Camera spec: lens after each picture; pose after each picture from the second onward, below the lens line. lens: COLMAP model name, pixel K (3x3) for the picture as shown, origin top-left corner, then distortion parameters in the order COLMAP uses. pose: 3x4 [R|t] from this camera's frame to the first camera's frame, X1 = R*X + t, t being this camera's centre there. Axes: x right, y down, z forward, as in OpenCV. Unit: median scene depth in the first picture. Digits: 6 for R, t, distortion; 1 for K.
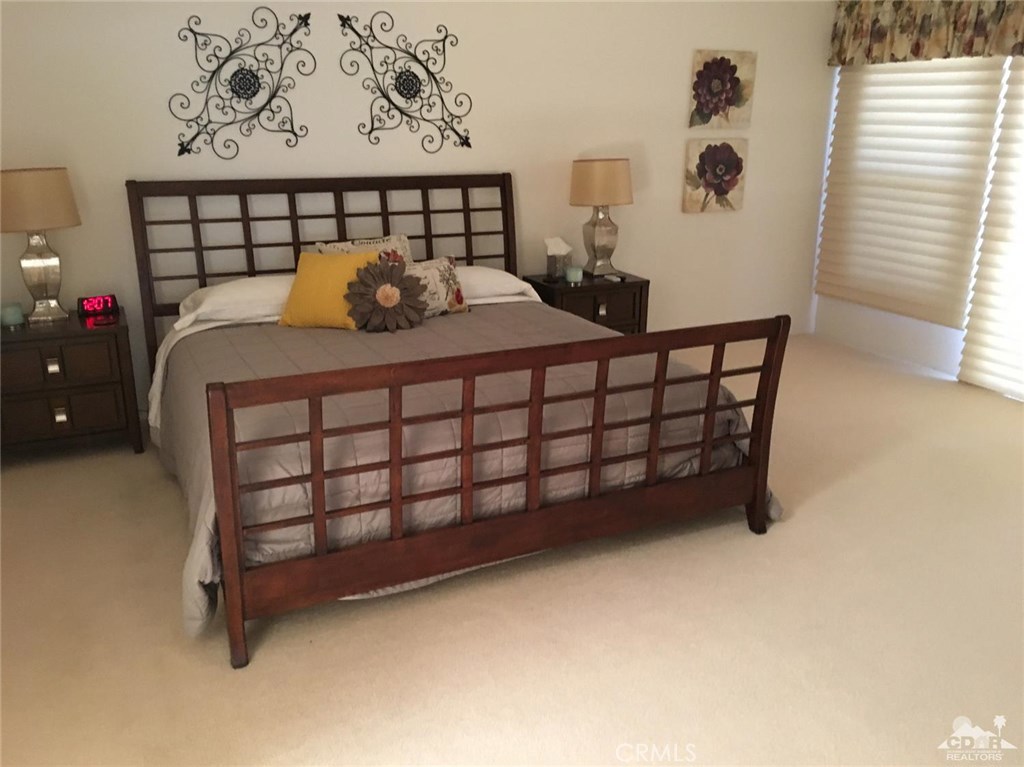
lens RADIAL K [[866.4, 0, 513.3], [0, 866.4, 388.6], [0, 0, 1]] dist [0.009453, 0.003140]
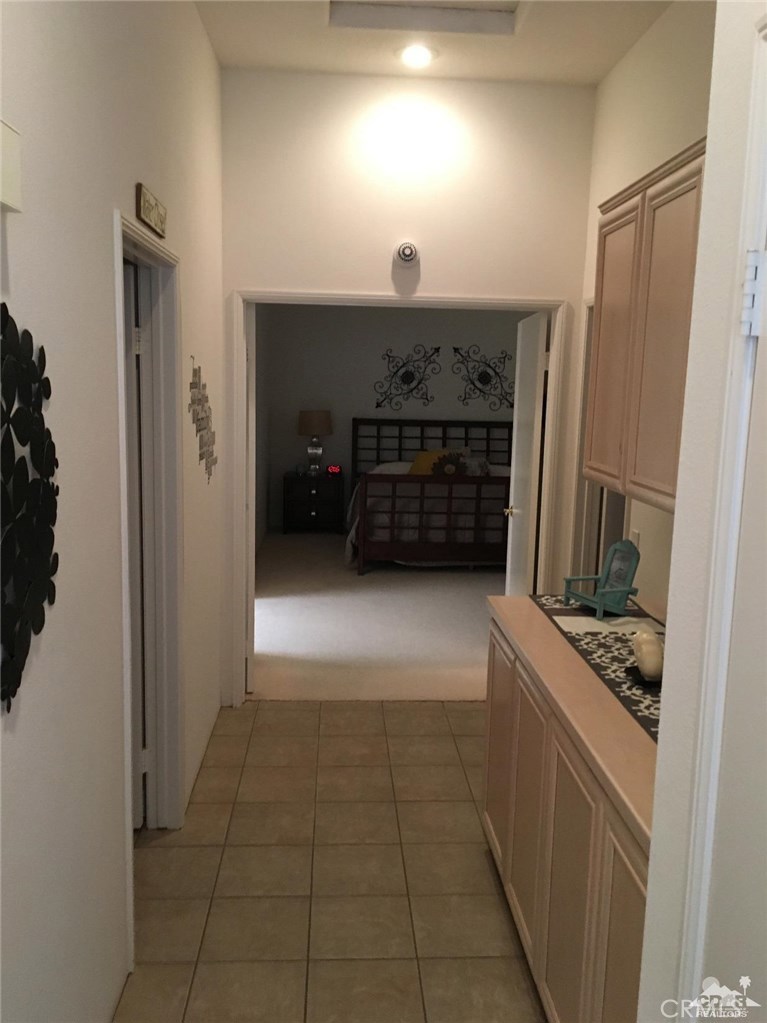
lens RADIAL K [[865.6, 0, 382.0], [0, 865.6, 510.7], [0, 0, 1]] dist [0.009453, 0.003140]
pose [[0.920295, 0.068476, -0.385187, 0.500521], [-0.132682, 0.980841, -0.142638, 0.303153], [0.368040, 0.182376, 0.911749, -0.967687]]
